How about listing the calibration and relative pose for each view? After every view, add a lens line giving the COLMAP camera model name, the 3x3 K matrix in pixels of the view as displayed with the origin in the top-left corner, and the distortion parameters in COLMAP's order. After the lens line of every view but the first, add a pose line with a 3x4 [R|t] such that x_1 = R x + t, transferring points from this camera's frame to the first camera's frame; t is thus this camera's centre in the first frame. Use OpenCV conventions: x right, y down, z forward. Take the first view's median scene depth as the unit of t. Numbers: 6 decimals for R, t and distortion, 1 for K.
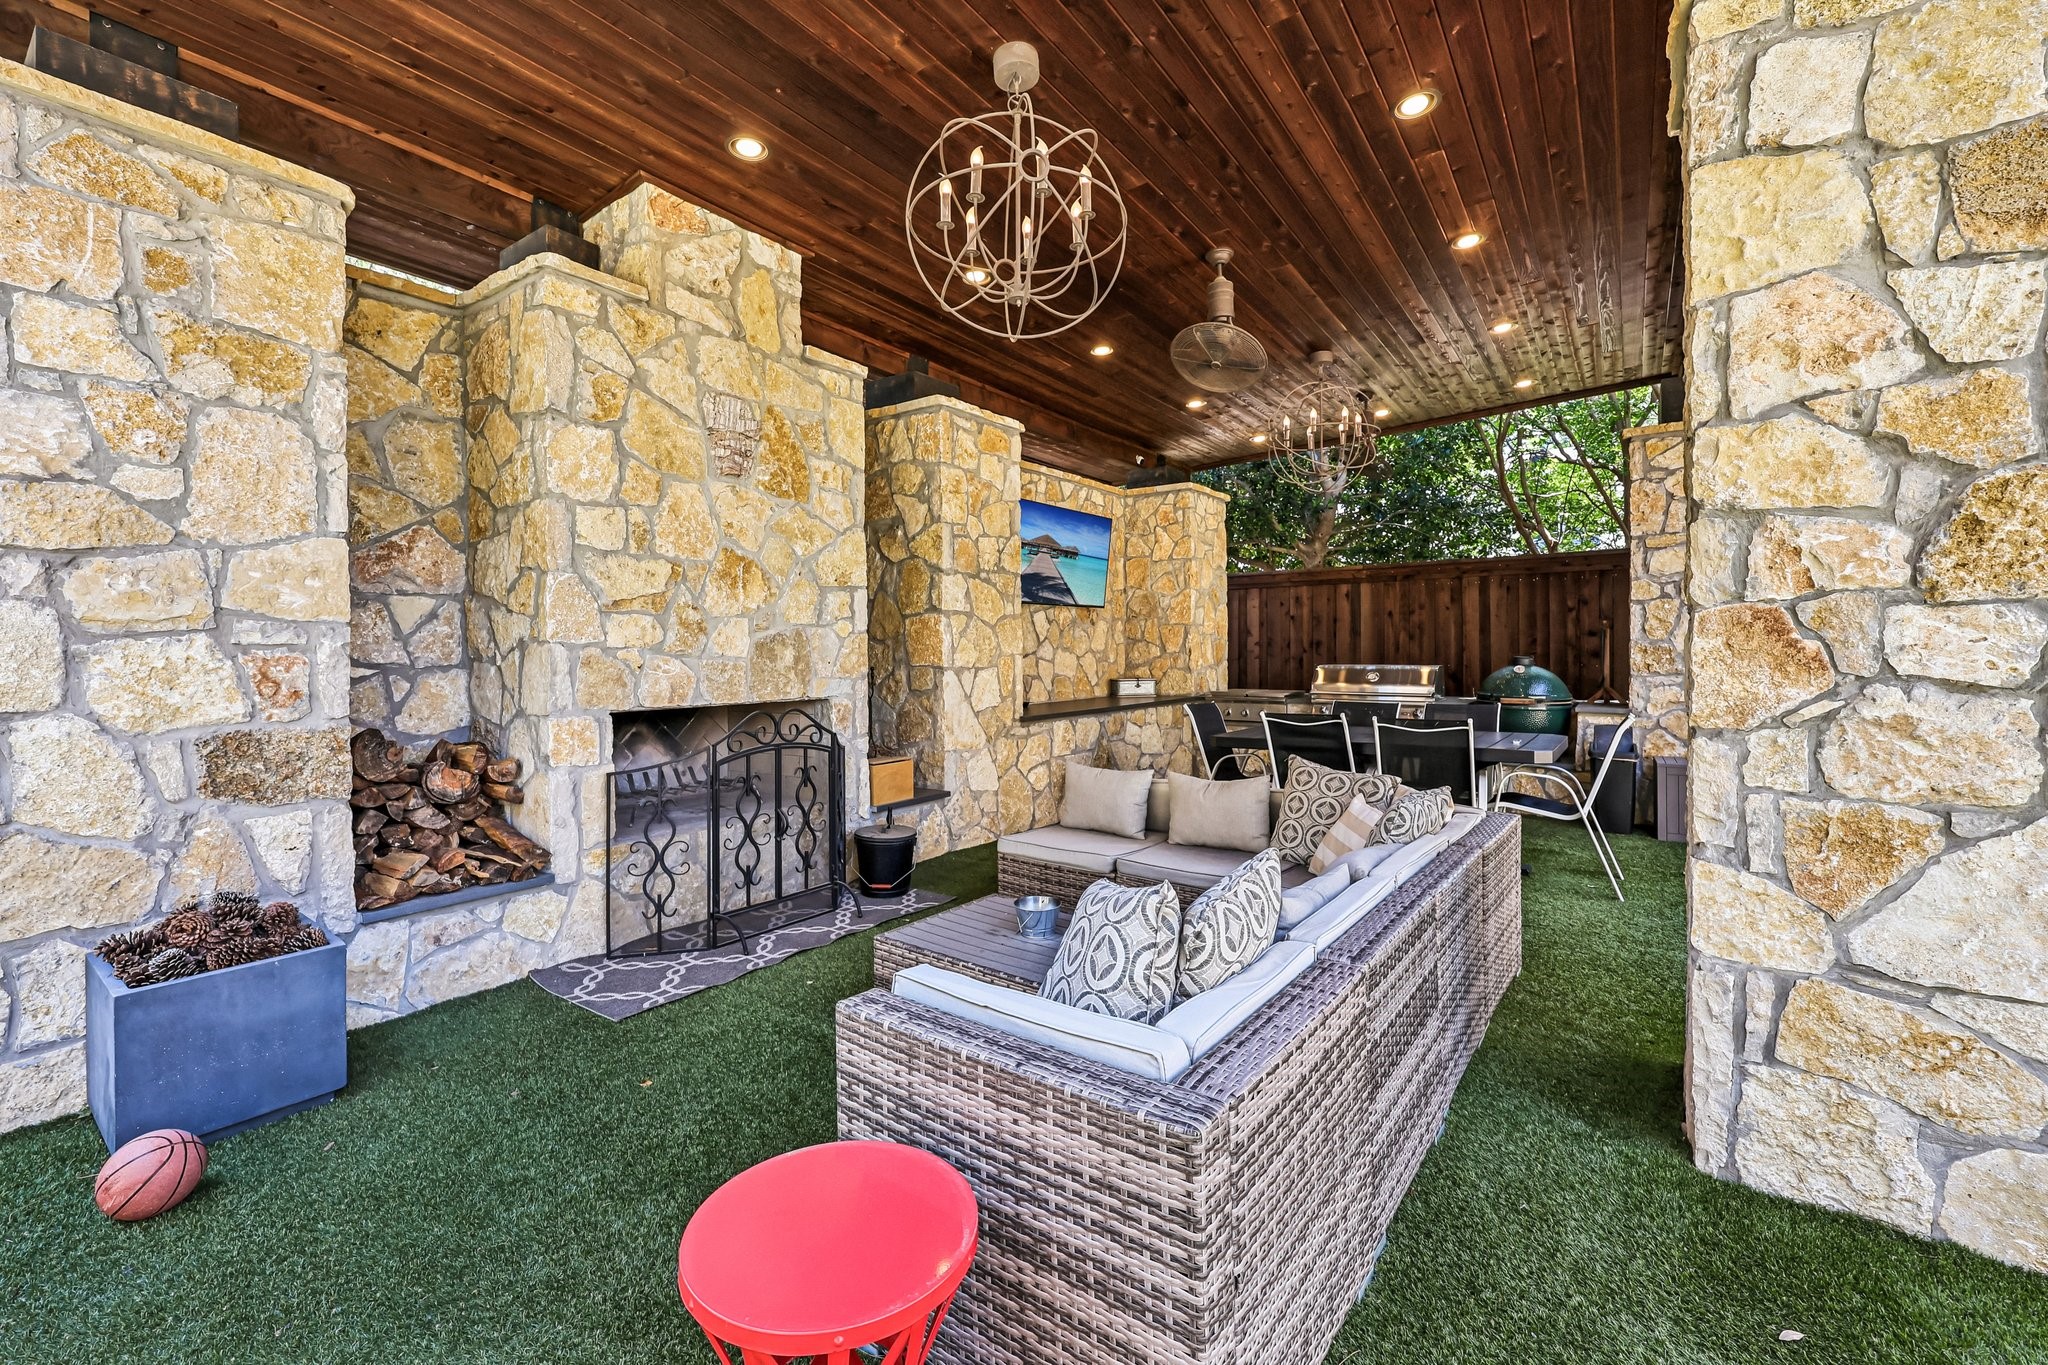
lens RADIAL K [[871.6, 0, 999.1], [0, 871.6, 653.1], [0, 0, 1]] dist [0.001121, 0.000315]
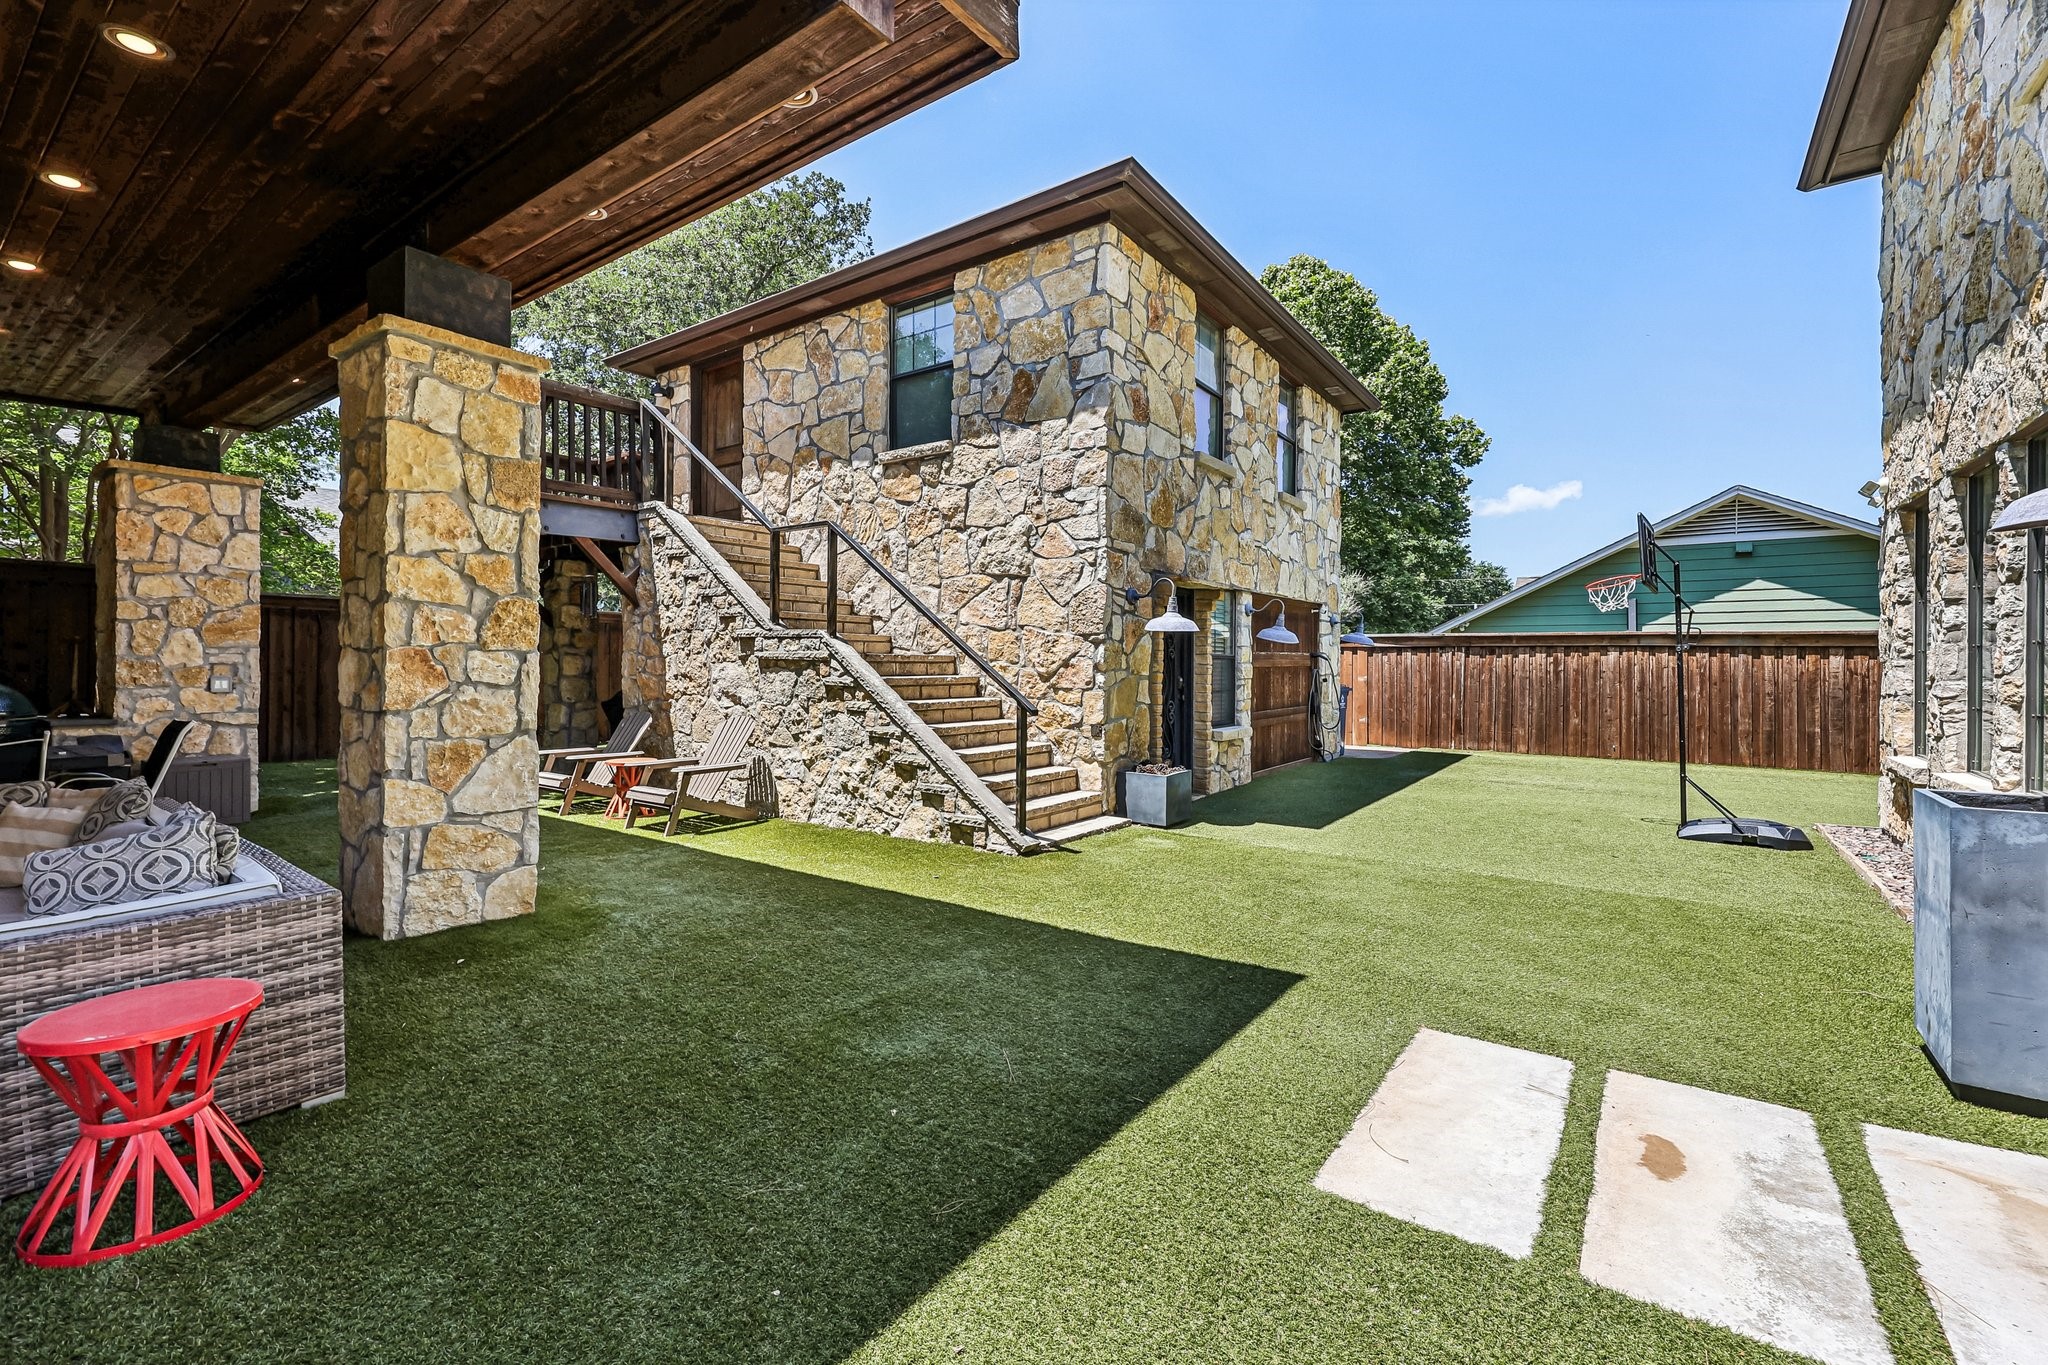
lens RADIAL K [[871.6, 0, 1064.6], [0, 871.6, 666.6], [0, 0, 1]] dist [0.001121, 0.000315]
pose [[-0.022590, 0.002333, 0.999742, -0.652704], [-0.005100, 0.999984, -0.002449, -0.007681], [-0.999732, -0.005154, -0.022577, -0.252342]]
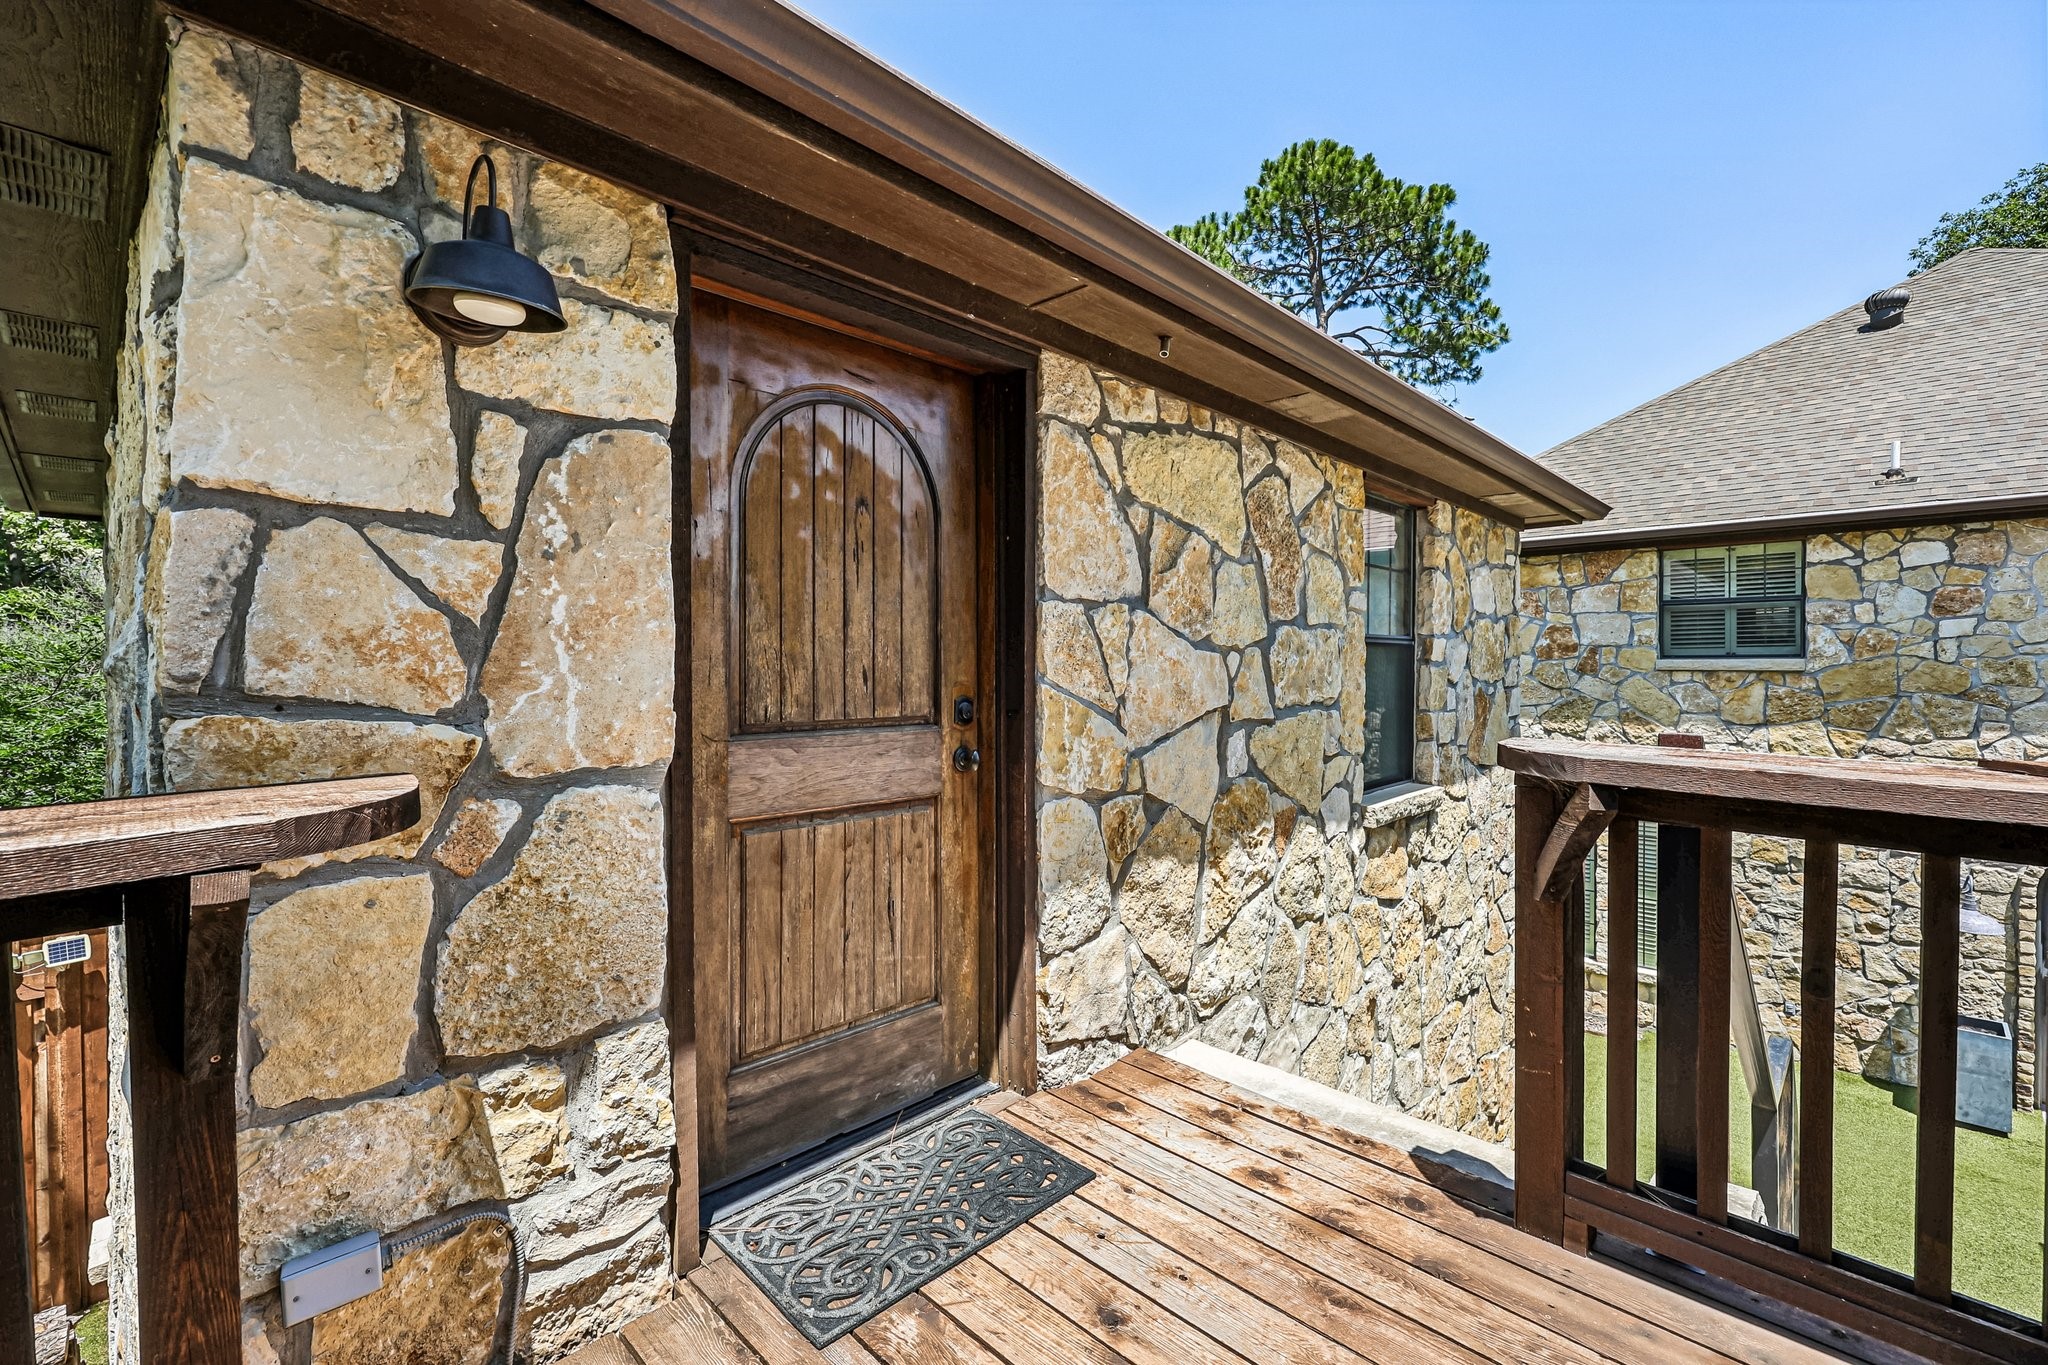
lens RADIAL K [[877.0, 0, 1024.3], [0, 877.0, 676.1], [0, 0, 1]] dist [-0.000149, -0.000004]
pose [[-0.990118, 0.001055, 0.140235, 1.896356], [0.001971, 0.999978, 0.006395, -0.732192], [-0.140225, 0.006609, -0.990098, 1.294864]]
